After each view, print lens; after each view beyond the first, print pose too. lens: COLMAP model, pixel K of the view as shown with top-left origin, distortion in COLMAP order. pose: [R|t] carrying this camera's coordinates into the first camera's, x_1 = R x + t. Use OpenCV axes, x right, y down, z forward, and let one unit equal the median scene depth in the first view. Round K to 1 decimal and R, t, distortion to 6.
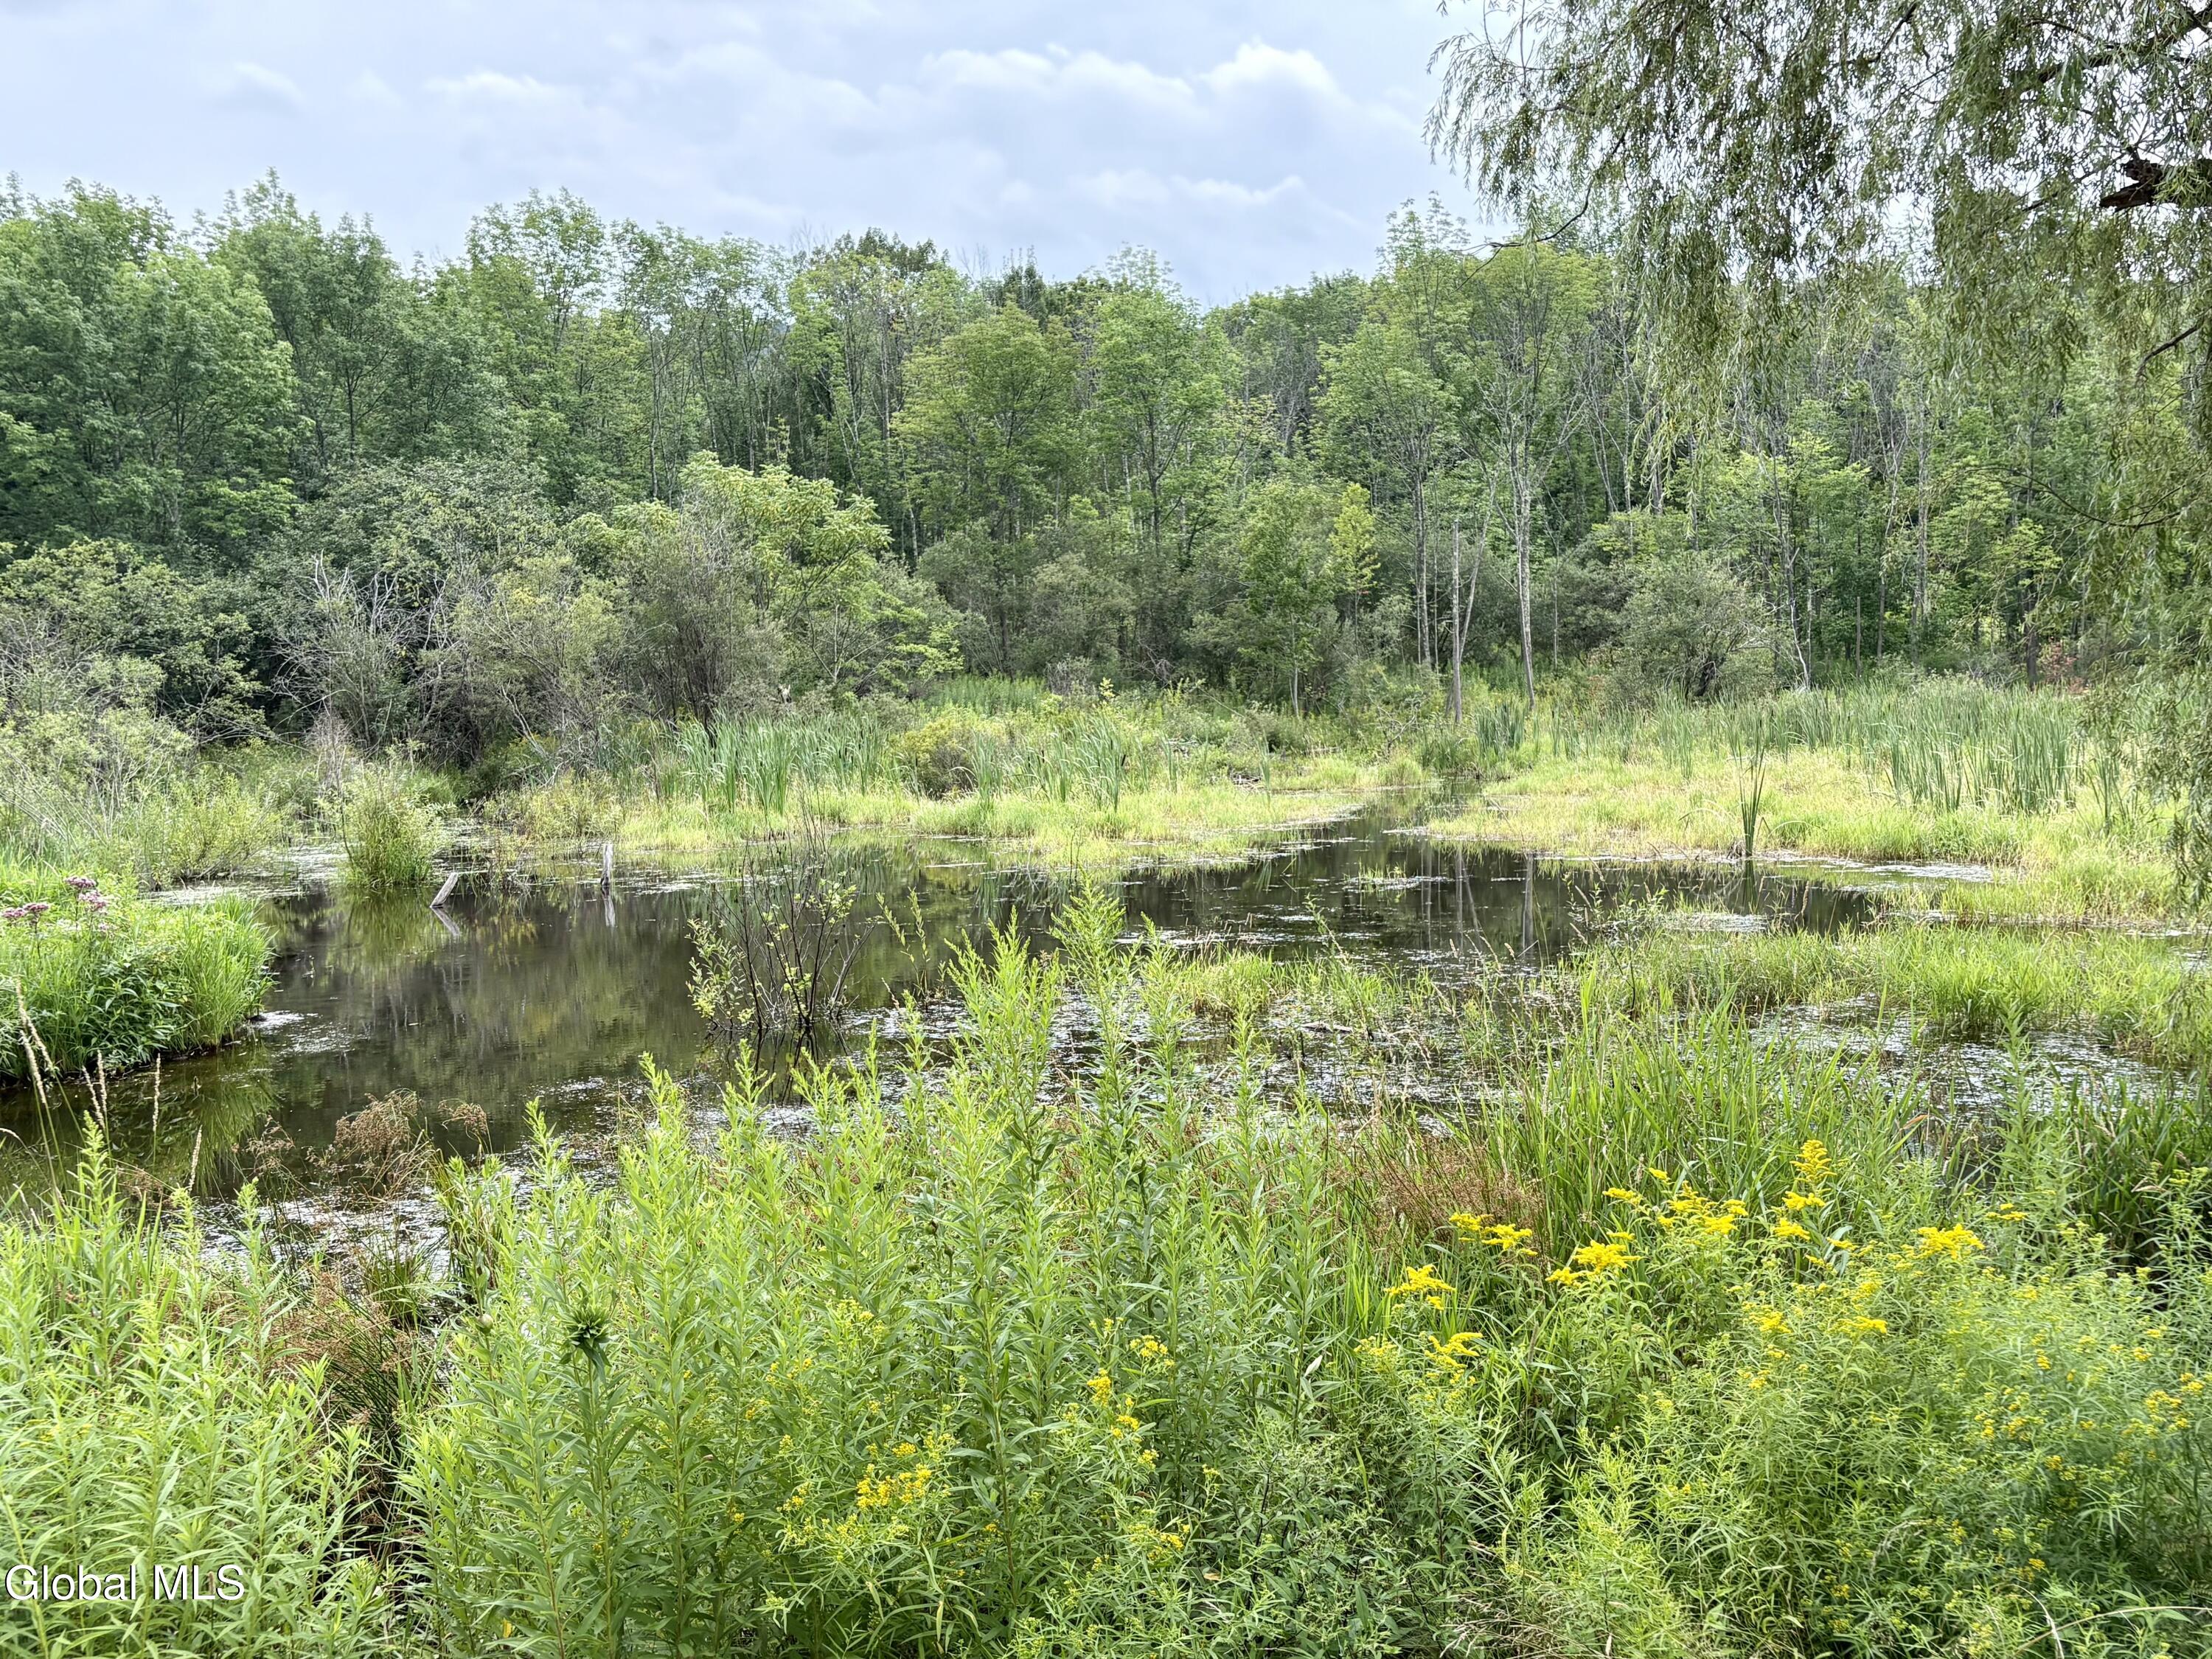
lens RADIAL K [[2023.8, 0, 1145.3], [0, 2023.8, 789.0], [0, 0, 1]] dist [0.023472, 0.000000]
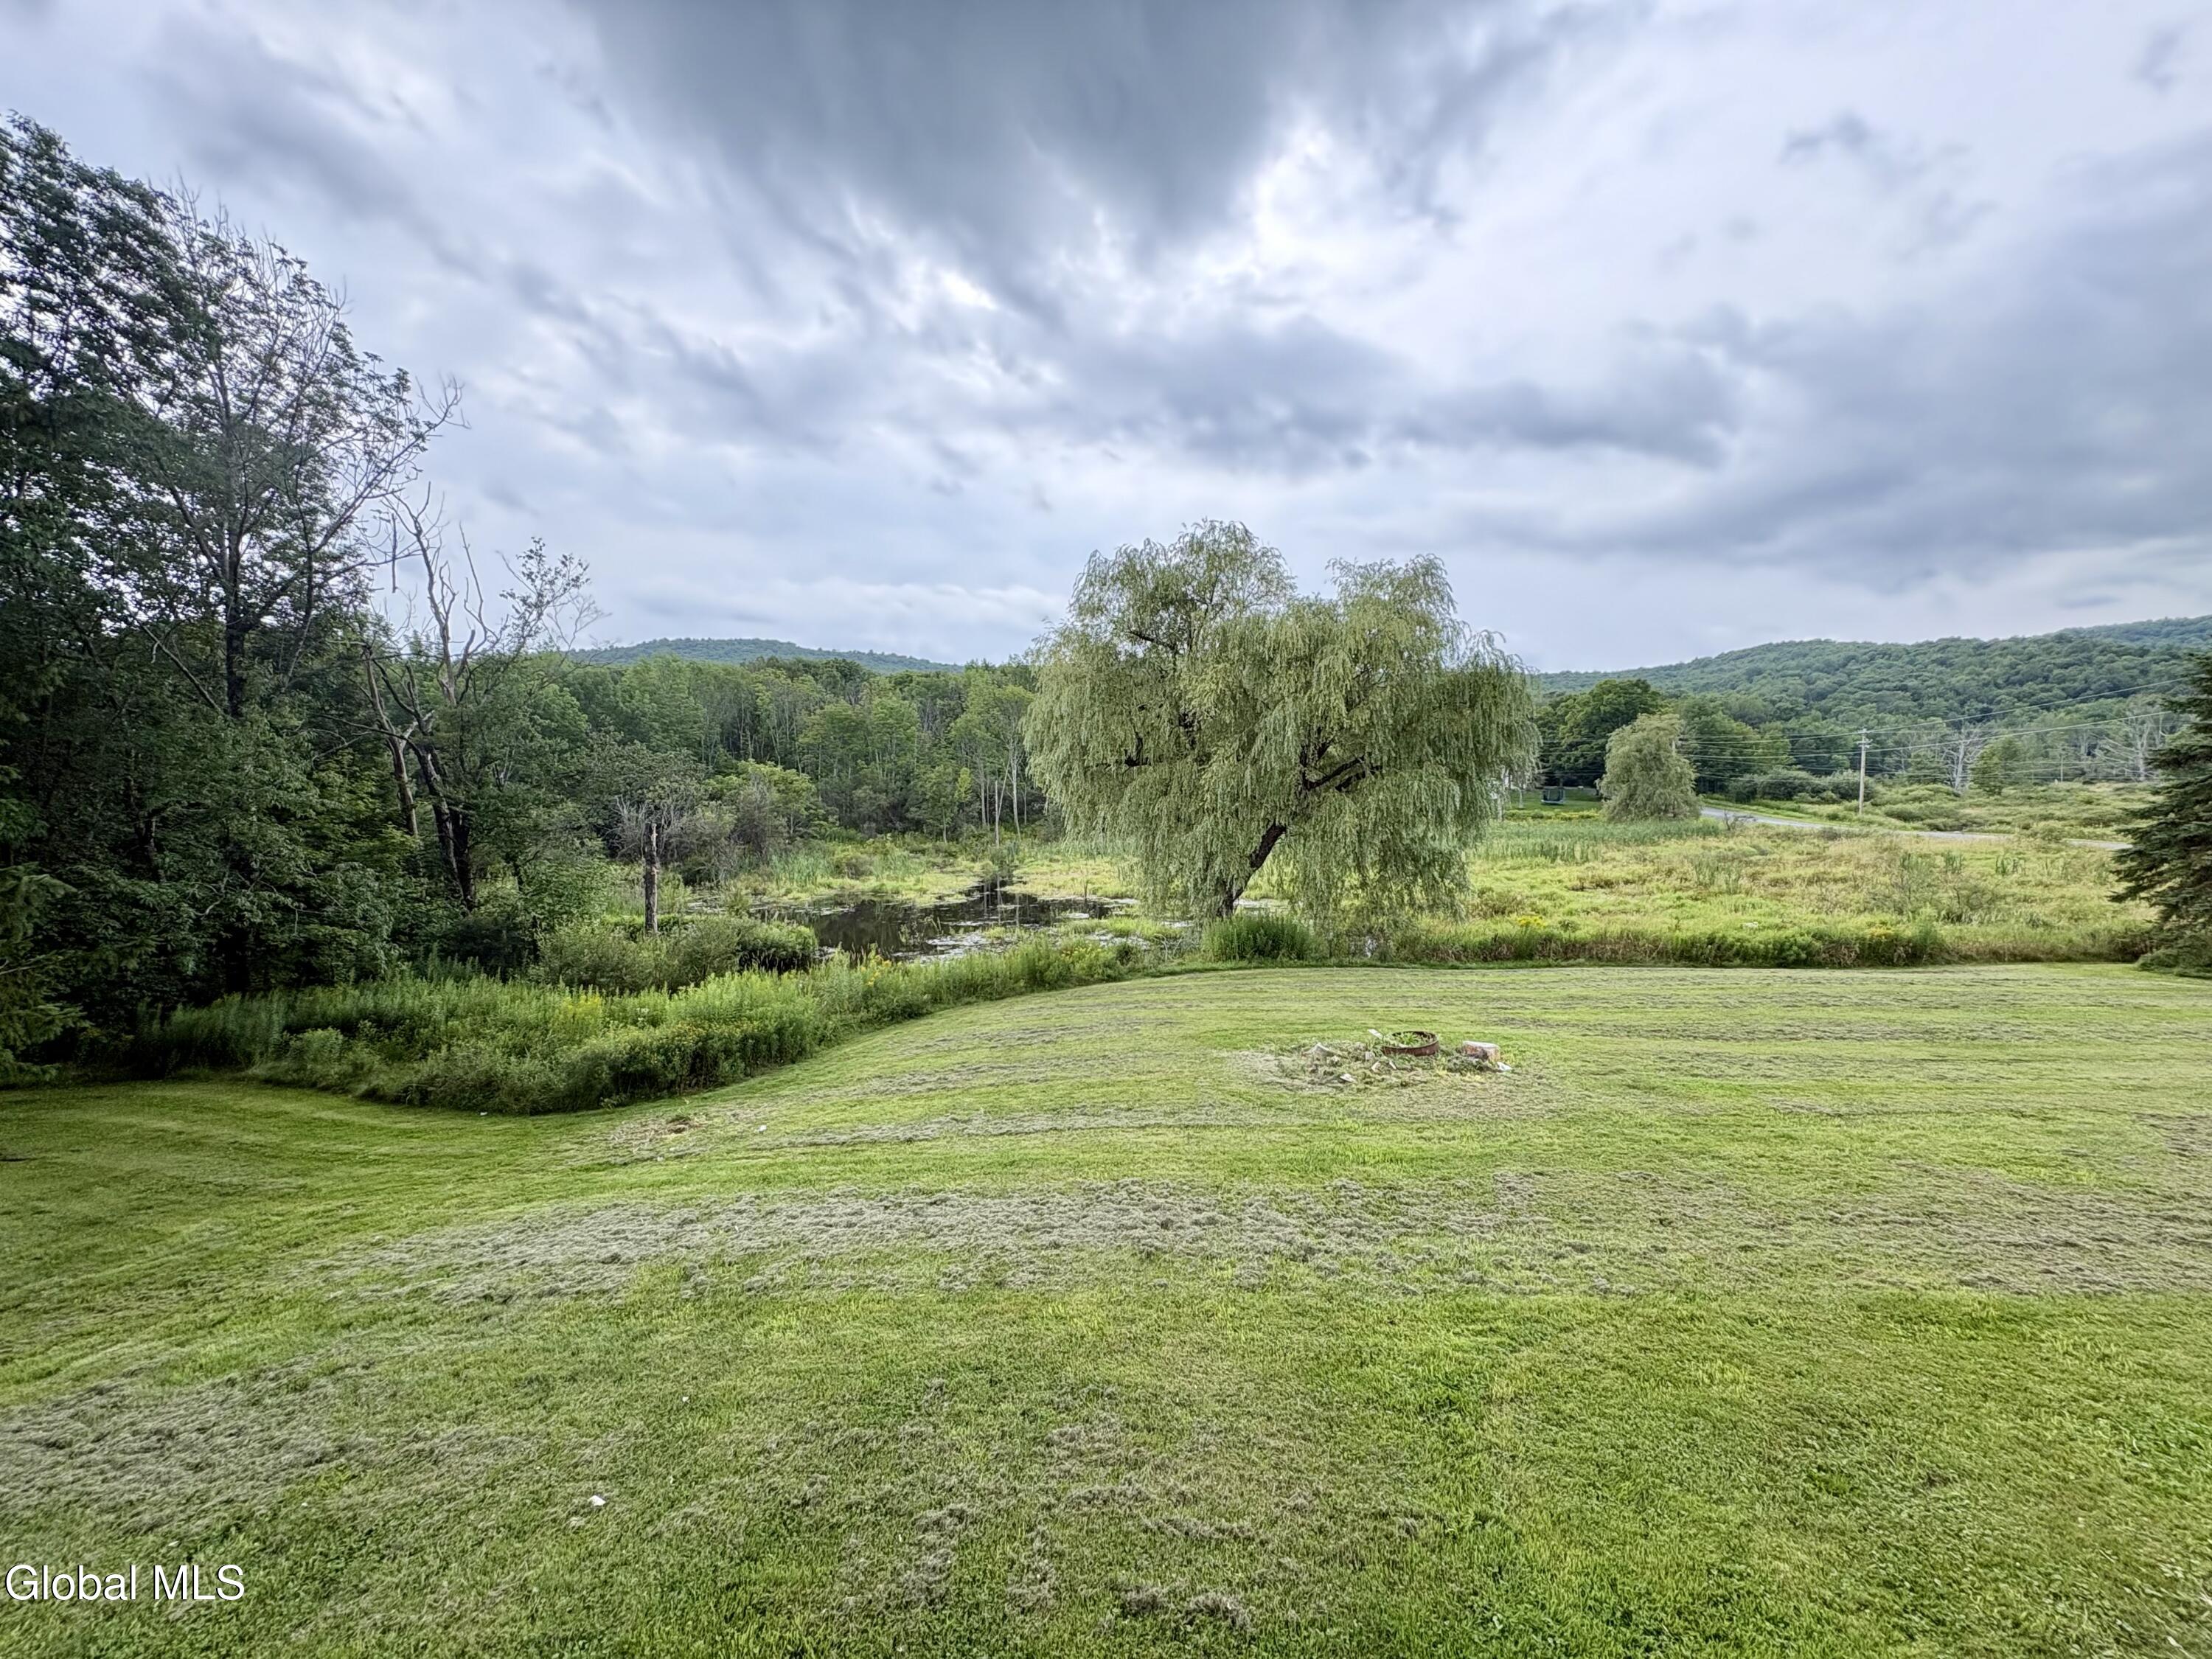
lens RADIAL K [[881.8, 0, 1111.7], [0, 881.8, 824.4], [0, 0, 1]] dist [-0.000192, 0.000672]
pose [[0.949459, -0.001194, 0.313889, -0.619466], [0.006247, 0.999867, -0.015093, -0.237726], [-0.313829, 0.016291, 0.949340, -2.077574]]
